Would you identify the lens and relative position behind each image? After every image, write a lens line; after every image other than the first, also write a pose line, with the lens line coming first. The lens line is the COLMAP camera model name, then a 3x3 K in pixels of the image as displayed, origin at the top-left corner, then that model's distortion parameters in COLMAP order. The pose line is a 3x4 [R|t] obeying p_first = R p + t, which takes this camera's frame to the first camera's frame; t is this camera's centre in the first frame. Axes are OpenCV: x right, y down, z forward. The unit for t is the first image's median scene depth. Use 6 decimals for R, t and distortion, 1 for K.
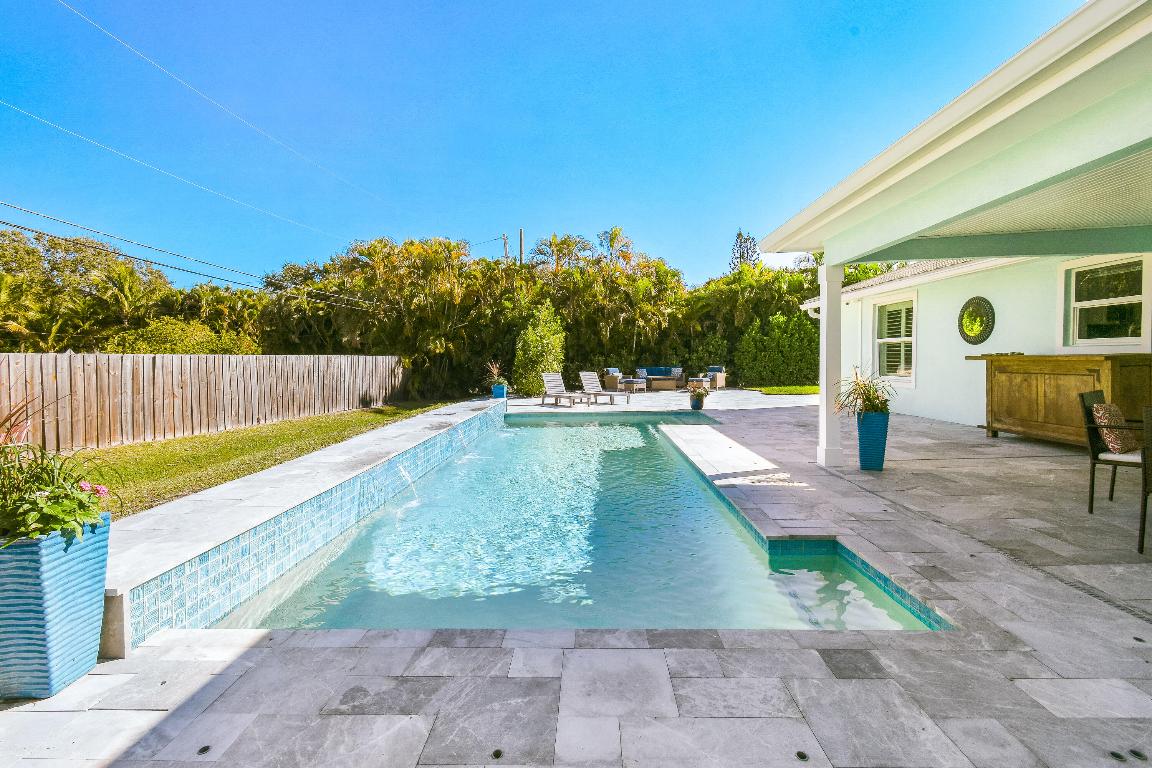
lens RADIAL K [[515.3, 0, 575.4], [0, 515.3, 366.3], [0, 0, 1]] dist [0.003482, 0.000072]
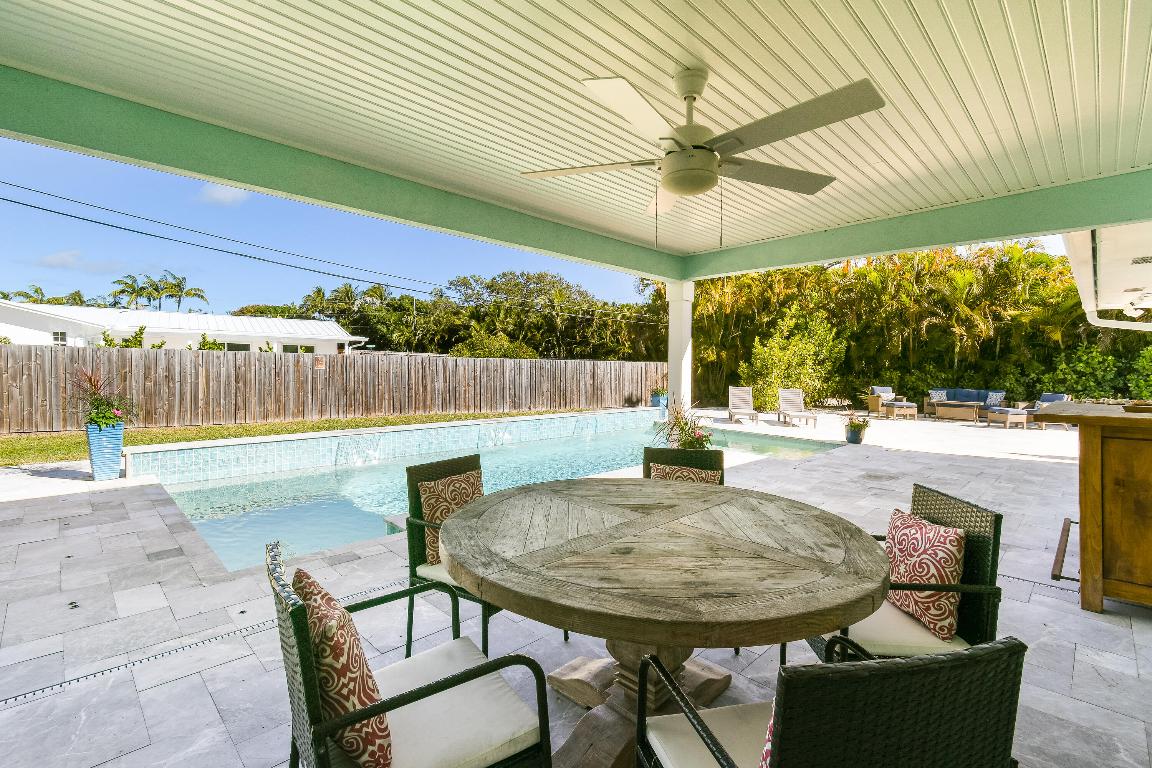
lens RADIAL K [[517.7, 0, 577.6], [0, 517.7, 350.5], [0, 0, 1]] dist [0.002063, 0.000081]
pose [[0.731415, 0.017181, -0.681716, 0.342029], [-0.044565, 0.998750, -0.022643, -0.016648], [0.680475, 0.046942, 0.731267, 0.079554]]
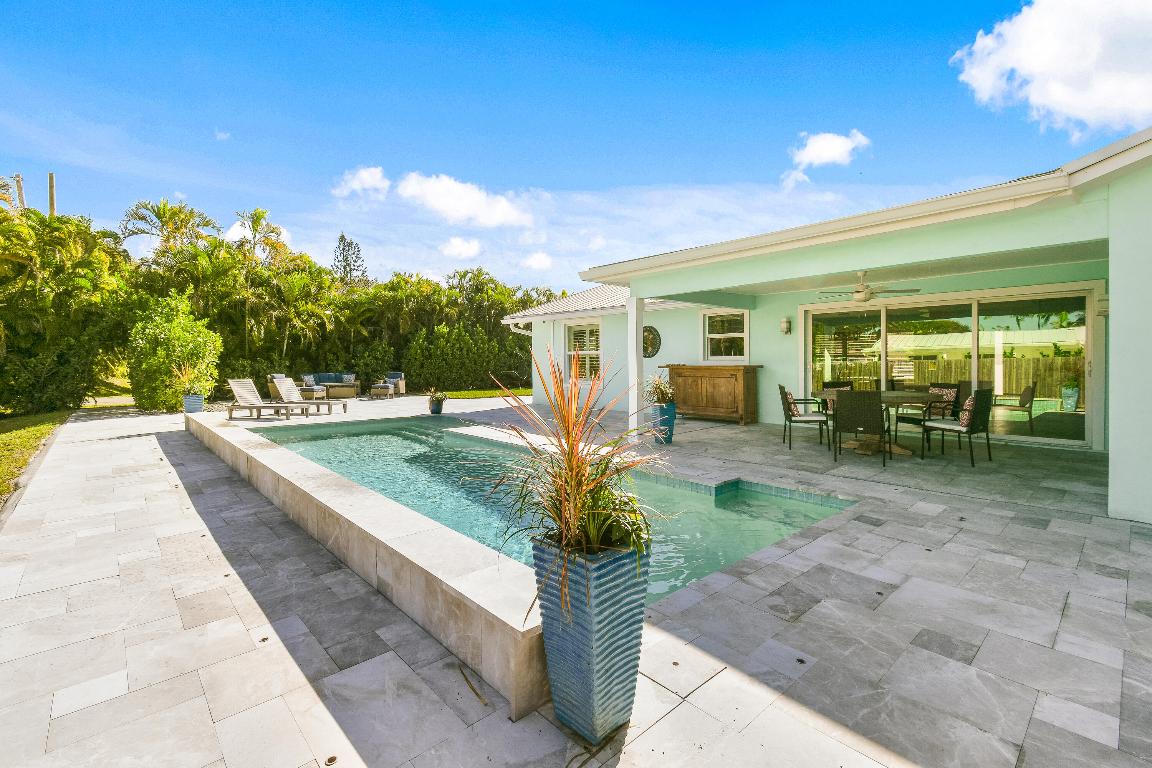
lens RADIAL K [[515.3, 0, 575.4], [0, 515.3, 366.3], [0, 0, 1]] dist [0.003482, 0.000072]
pose [[0.715226, 0.015172, 0.698729, -0.215366], [-0.003745, 0.999833, -0.017877, 0.004725], [-0.698883, 0.010169, 0.715163, 0.050839]]
